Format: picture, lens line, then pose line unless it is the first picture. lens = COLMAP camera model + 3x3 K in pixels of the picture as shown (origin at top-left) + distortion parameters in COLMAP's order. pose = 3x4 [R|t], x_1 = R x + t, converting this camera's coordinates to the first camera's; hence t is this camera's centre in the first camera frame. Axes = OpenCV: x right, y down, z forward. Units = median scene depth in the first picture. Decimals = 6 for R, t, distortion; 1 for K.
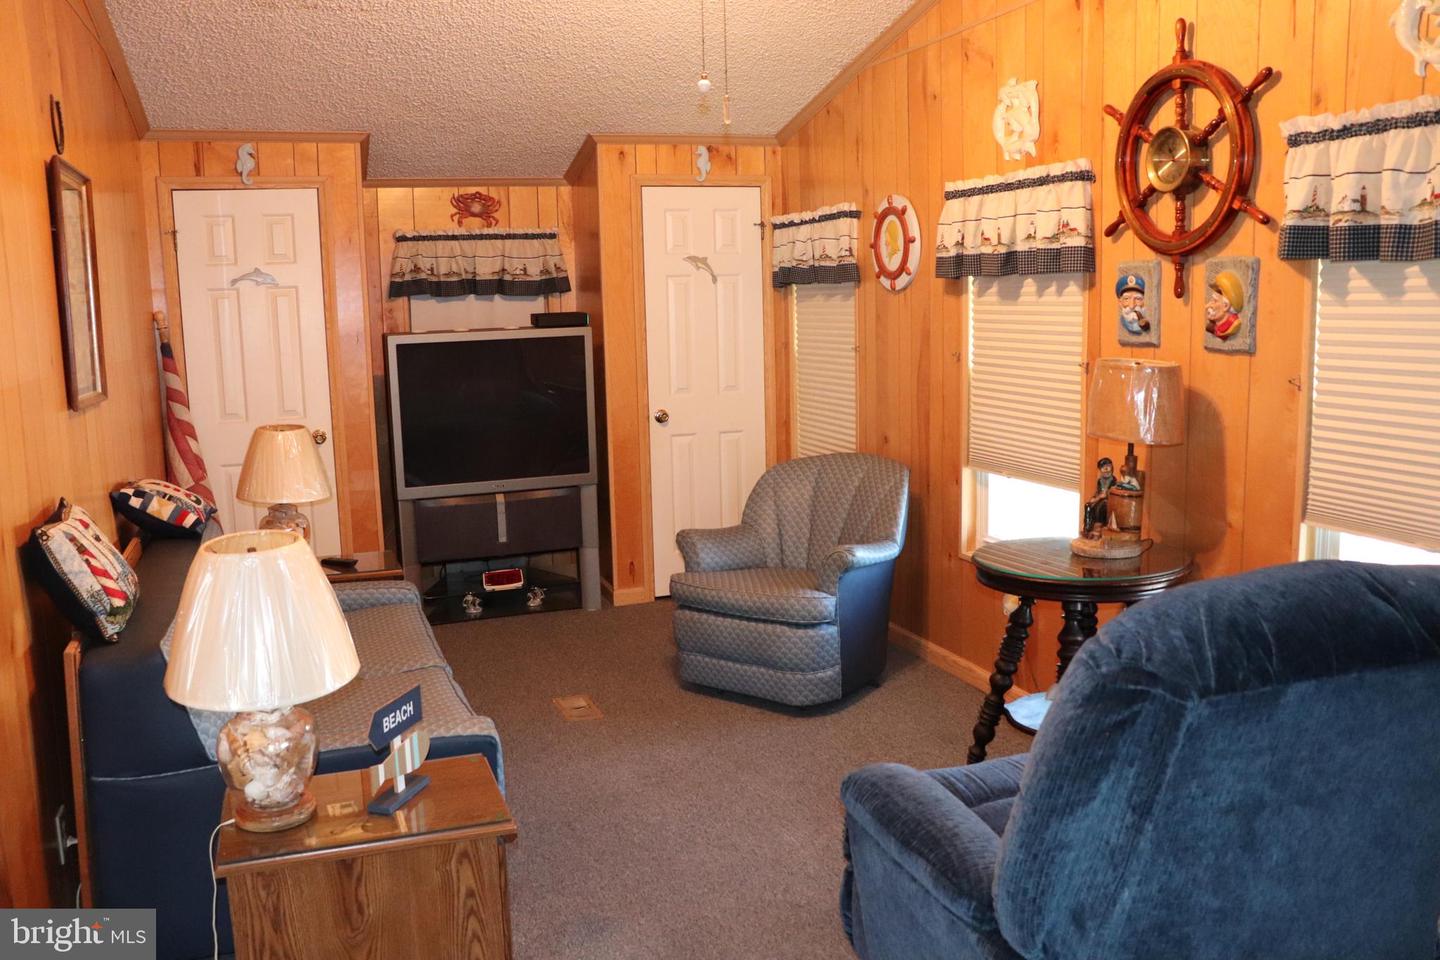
lens RADIAL K [[1202.5, 0, 720.0], [0, 1202.5, 480.0], [0, 0, 1]] dist [-0.174683, 0.170065]
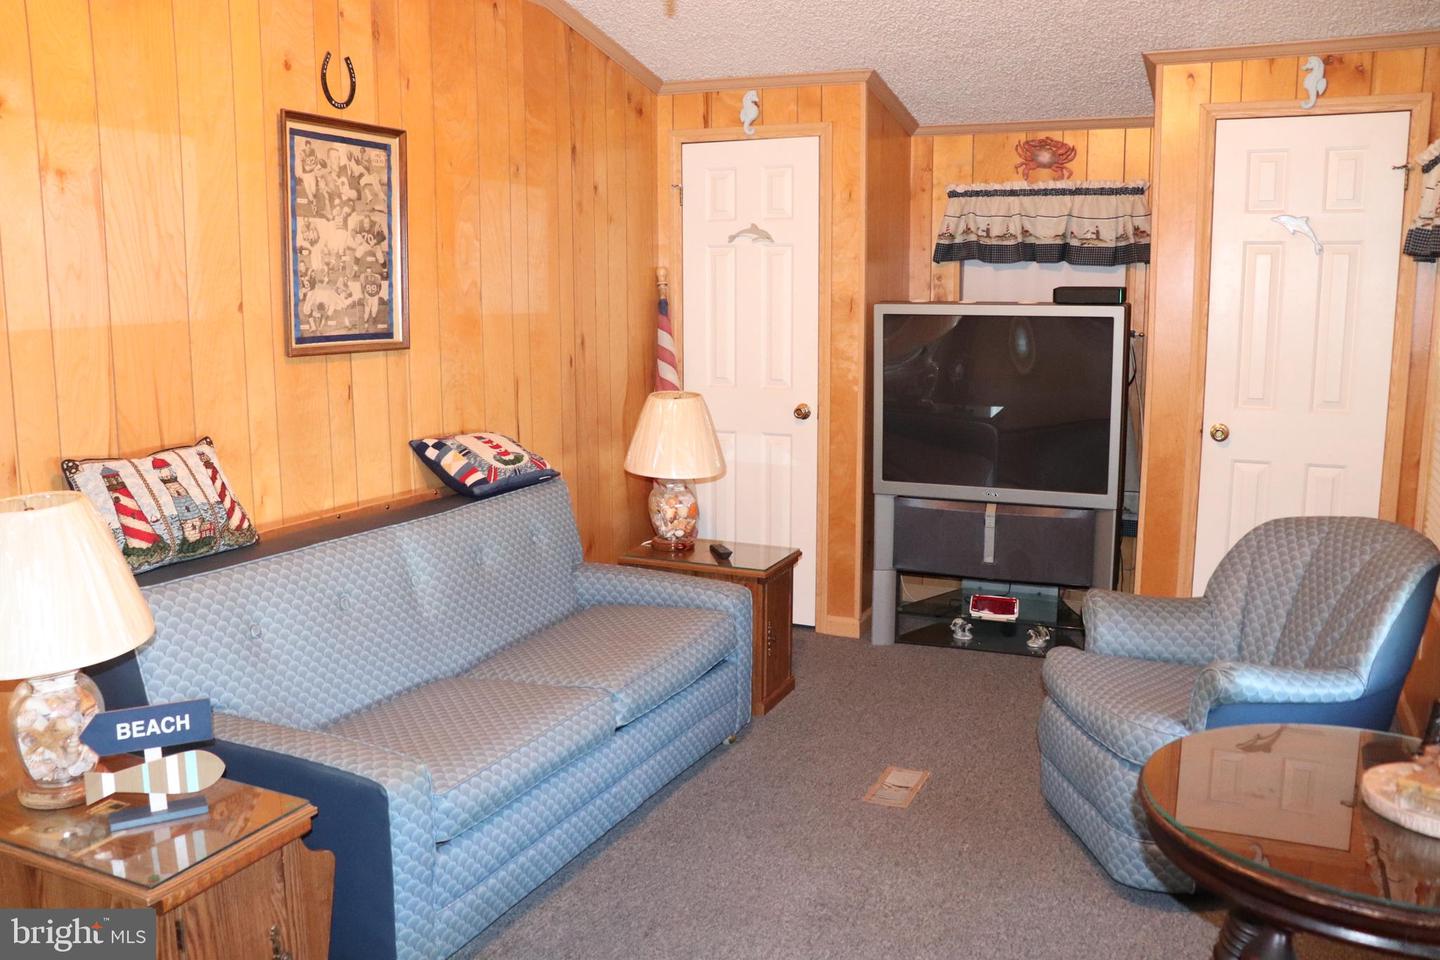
lens RADIAL K [[1202.5, 0, 720.0], [0, 1202.5, 480.0], [0, 0, 1]] dist [-0.174683, 0.170065]
pose [[0.707942, 0.135143, -0.693220, 0.248082], [-0.122244, 0.990155, 0.068190, -0.037514], [0.695611, 0.036468, 0.717493, 0.281575]]
